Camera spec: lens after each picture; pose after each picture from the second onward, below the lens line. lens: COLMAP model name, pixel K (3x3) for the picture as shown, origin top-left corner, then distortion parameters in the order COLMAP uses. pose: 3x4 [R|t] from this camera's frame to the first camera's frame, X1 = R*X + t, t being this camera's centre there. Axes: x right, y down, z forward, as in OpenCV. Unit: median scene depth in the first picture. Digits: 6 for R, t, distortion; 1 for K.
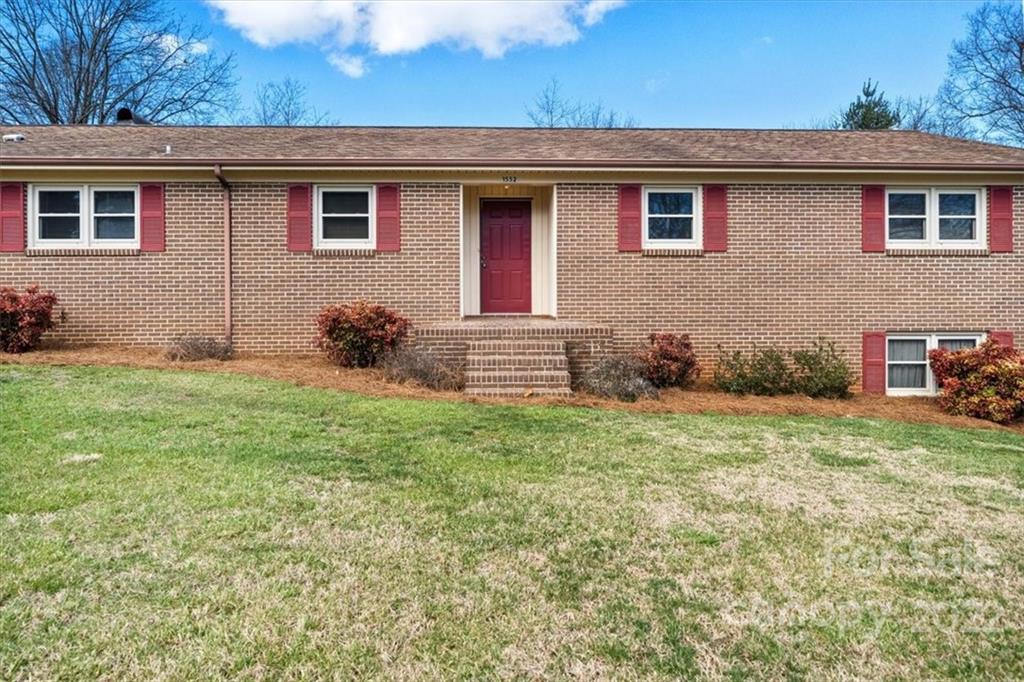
lens RADIAL K [[681.0, 0, 512.0], [0, 681.0, 341.0], [0, 0, 1]] dist [-0.004233, -0.001597]
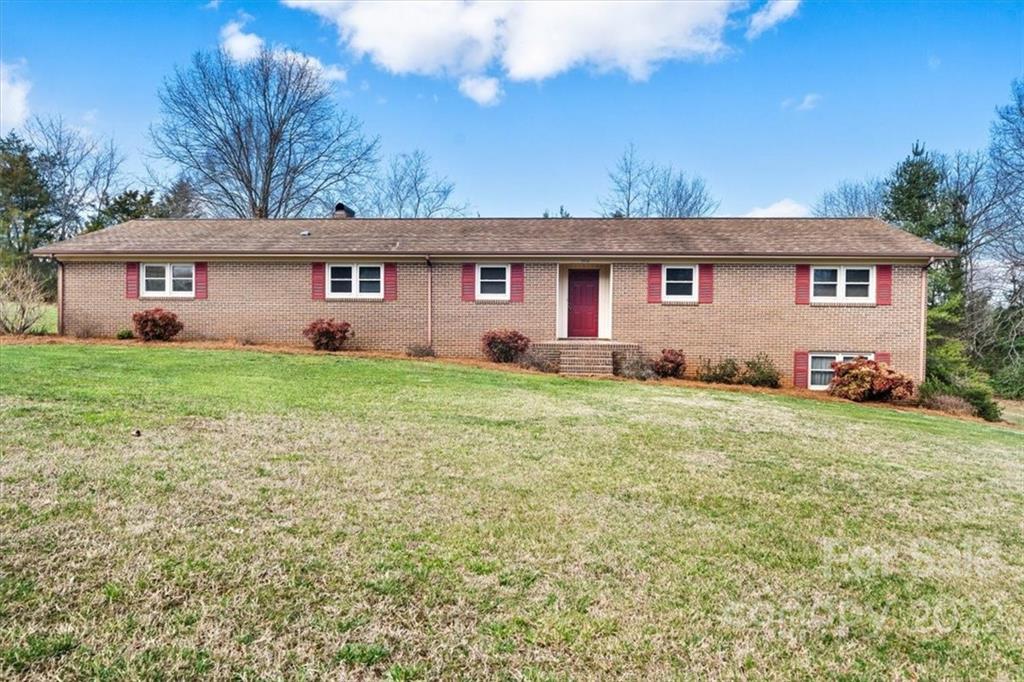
lens RADIAL K [[681.0, 0, 512.0], [0, 681.0, 341.0], [0, 0, 1]] dist [-0.004233, -0.001597]
pose [[0.991959, 0.017584, -0.125336, 0.032360], [-0.023519, 0.998663, -0.046031, 0.055789], [0.124359, 0.048608, 0.991046, -0.766108]]
